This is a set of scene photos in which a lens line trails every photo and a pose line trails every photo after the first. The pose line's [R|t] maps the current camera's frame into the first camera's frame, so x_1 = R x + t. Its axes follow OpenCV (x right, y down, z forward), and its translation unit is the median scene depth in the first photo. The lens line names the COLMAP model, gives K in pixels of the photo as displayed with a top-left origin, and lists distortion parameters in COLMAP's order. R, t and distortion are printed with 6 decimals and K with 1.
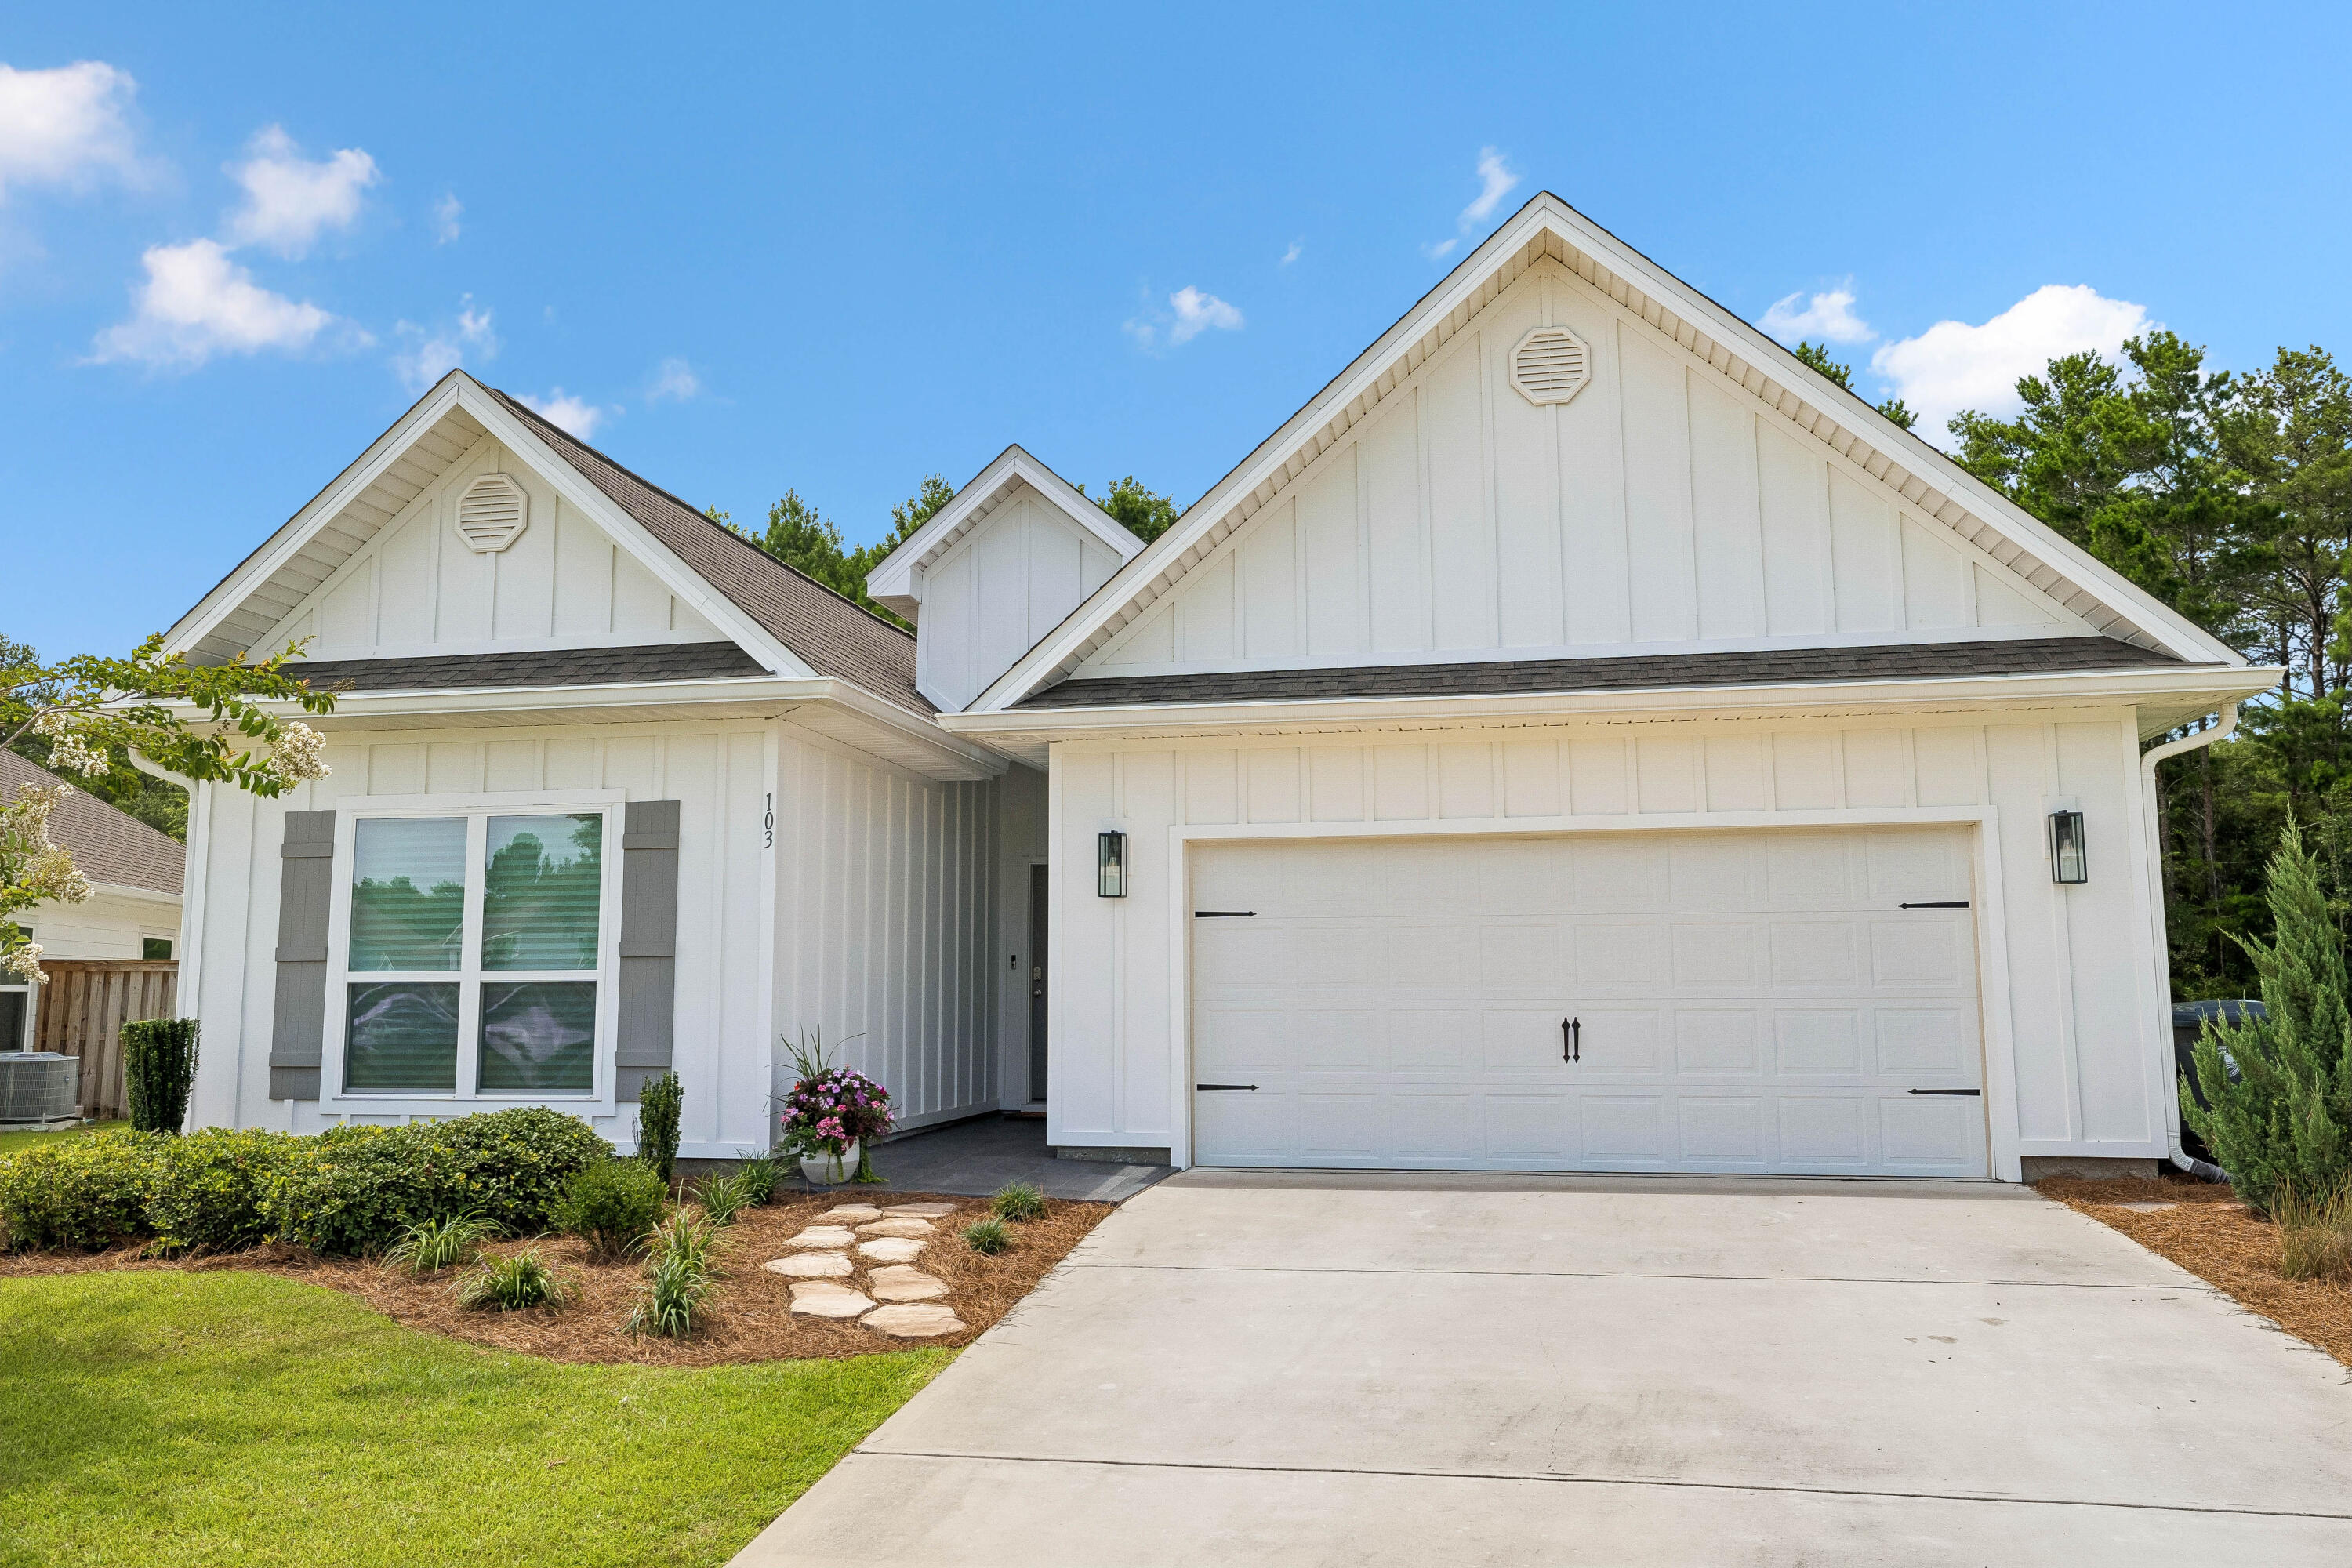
lens RADIAL K [[1829.1, 0, 1168.7], [0, 1829.1, 764.5], [0, 0, 1]] dist [0.004255, -0.004058]
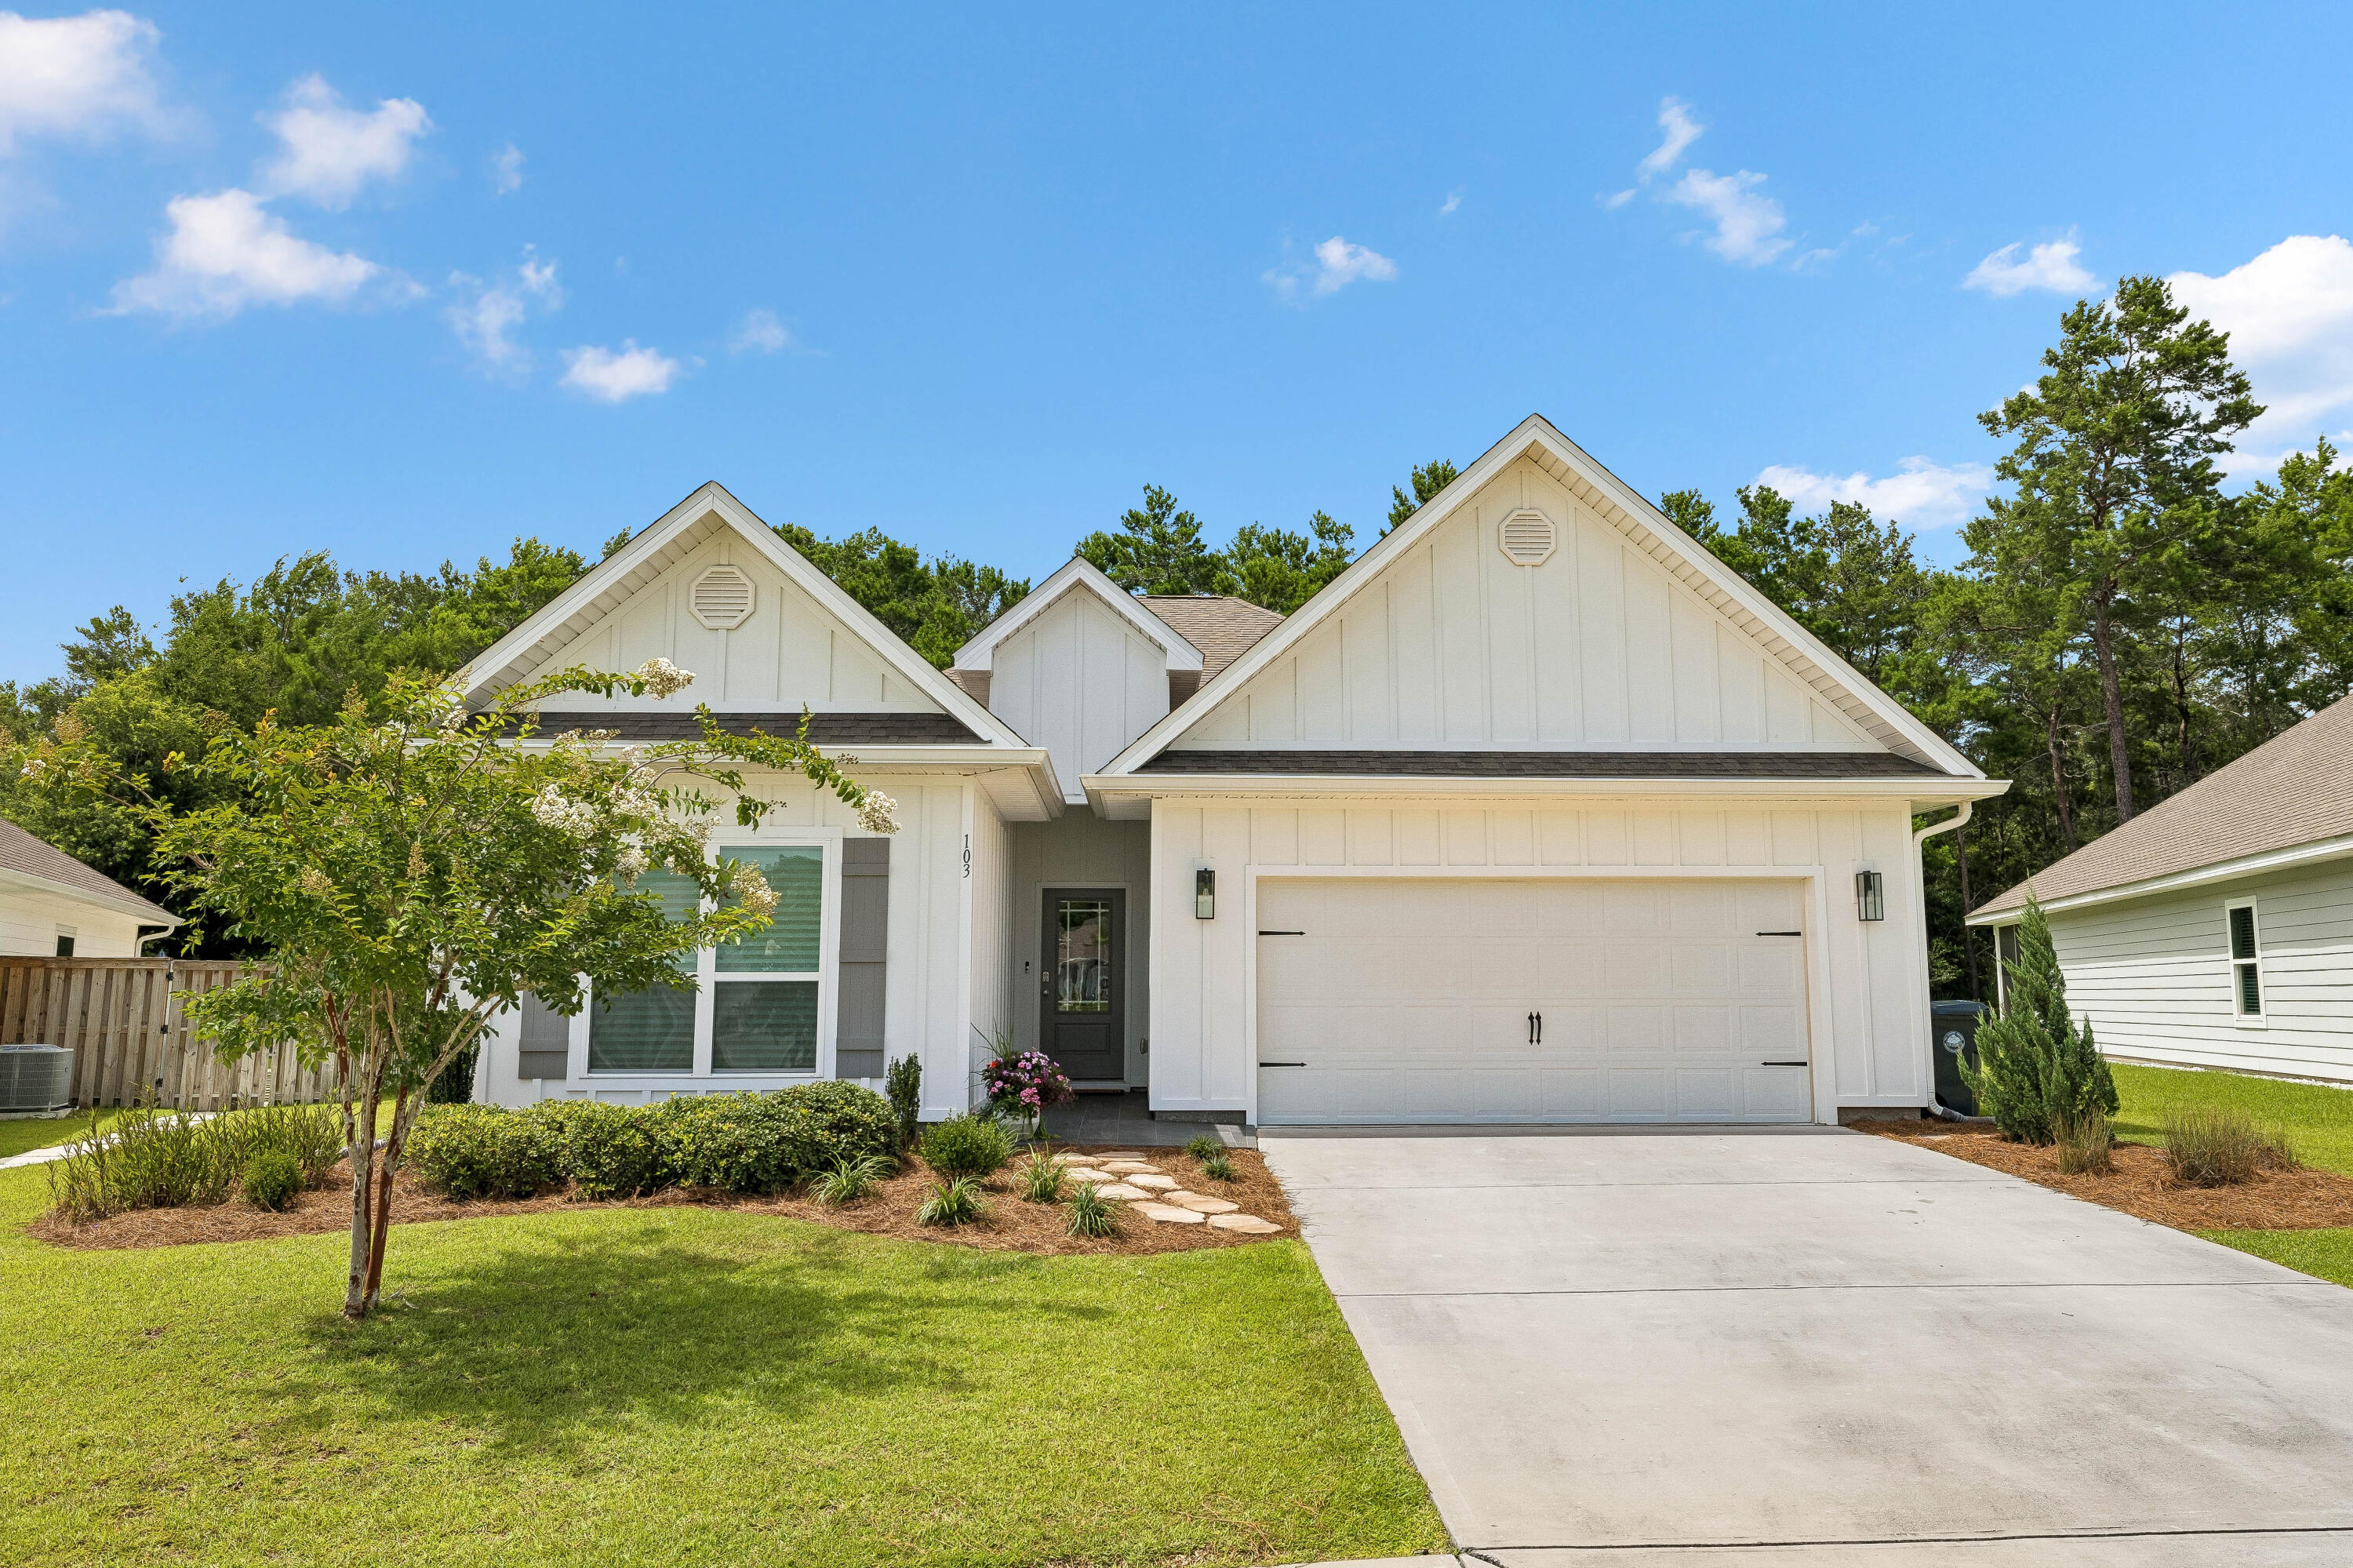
lens RADIAL K [[1668.1, 0, 1228.2], [0, 1668.1, 767.2], [0, 0, 1]] dist [0.003695, -0.006579]
pose [[0.969950, 0.036846, 0.240497, -0.319346], [-0.034187, 0.999300, -0.015219, -0.019314], [-0.240889, 0.006540, 0.970531, -0.169096]]
